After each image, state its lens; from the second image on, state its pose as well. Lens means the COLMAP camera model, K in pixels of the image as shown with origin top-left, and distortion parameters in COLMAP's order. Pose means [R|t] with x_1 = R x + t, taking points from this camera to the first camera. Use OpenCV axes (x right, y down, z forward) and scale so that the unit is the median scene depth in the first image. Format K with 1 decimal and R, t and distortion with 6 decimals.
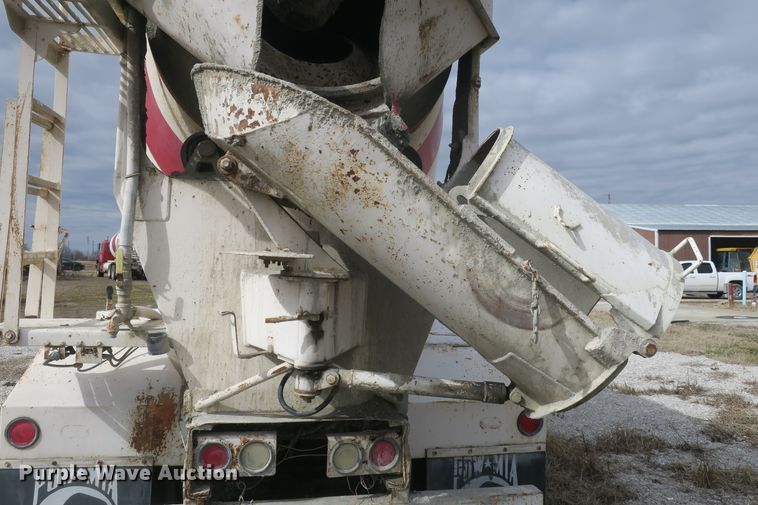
lens RADIAL K [[567.2, 0, 379.0], [0, 567.2, 252.5], [0, 0, 1]] dist [-0.002418, 0.001481]
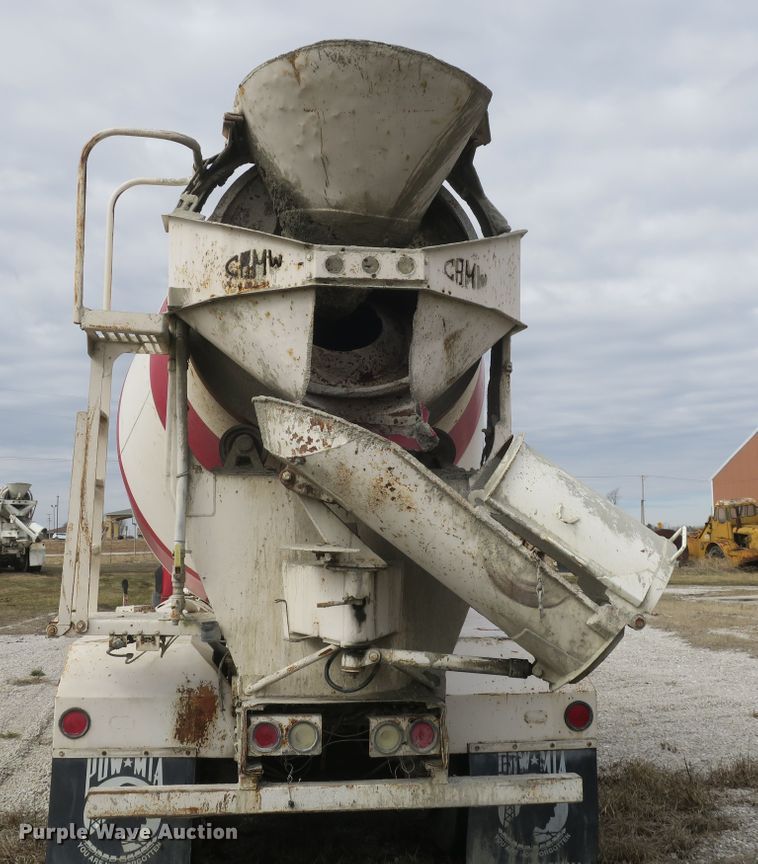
lens RADIAL K [[991.4, 0, 379.0], [0, 991.4, 432.0], [0, 0, 1]] dist [-0.002711, -0.006630]
pose [[0.998798, -0.024453, -0.042473, 0.020918], [0.020738, 0.996096, -0.085807, -0.052043], [0.044405, 0.084823, 0.995406, -0.948888]]
